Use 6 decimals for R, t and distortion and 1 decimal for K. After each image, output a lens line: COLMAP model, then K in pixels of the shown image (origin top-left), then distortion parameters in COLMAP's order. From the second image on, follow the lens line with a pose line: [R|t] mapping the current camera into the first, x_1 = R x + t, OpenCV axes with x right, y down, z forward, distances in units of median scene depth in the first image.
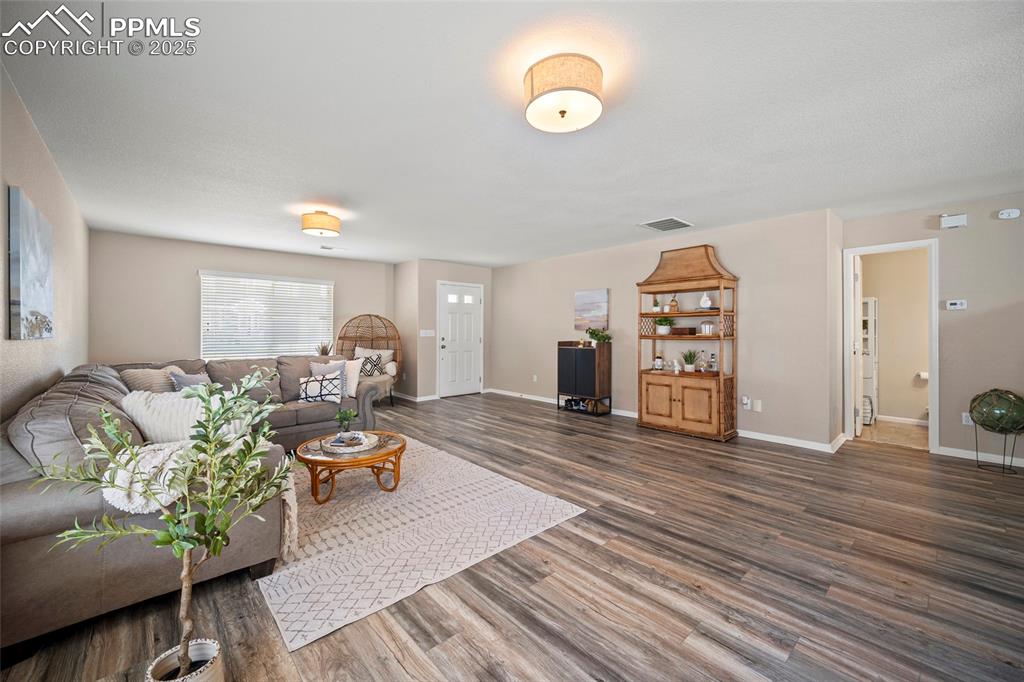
lens RADIAL K [[409.9, 0, 506.8], [0, 409.9, 332.4], [0, 0, 1]] dist [-0.003423, 0.000342]
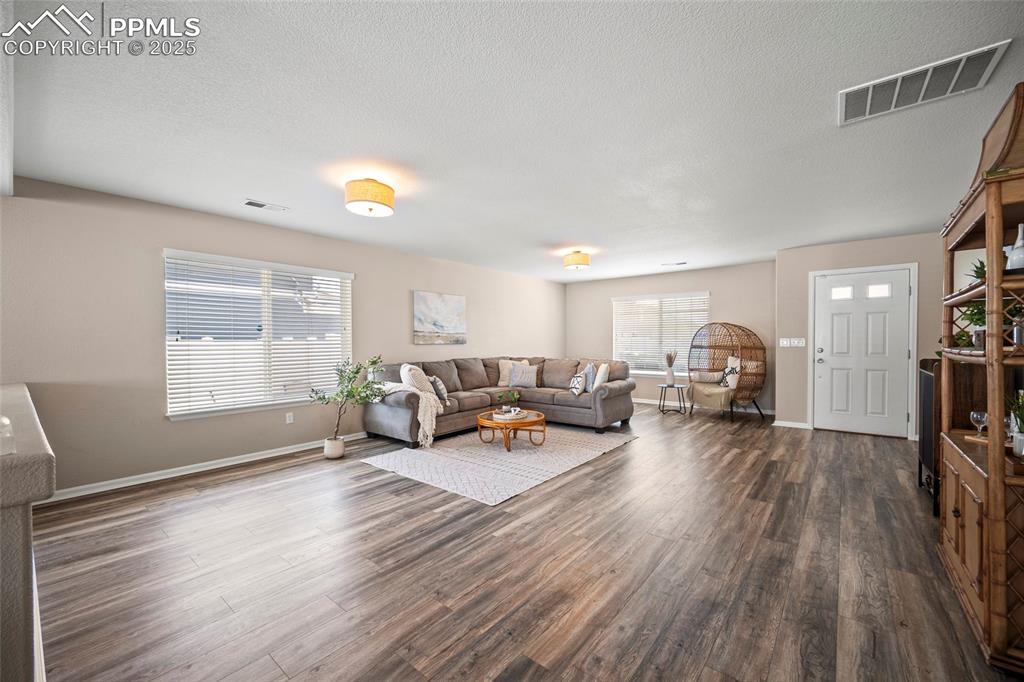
lens RADIAL K [[409.9, 0, 512.2], [0, 409.9, 342.8], [0, 0, 1]] dist [-0.003423, 0.000342]
pose [[0.152173, 0.004115, -0.988345, 1.298134], [-0.000586, 0.999992, 0.004073, 0.000098], [0.988354, -0.000041, 0.152174, 0.906892]]
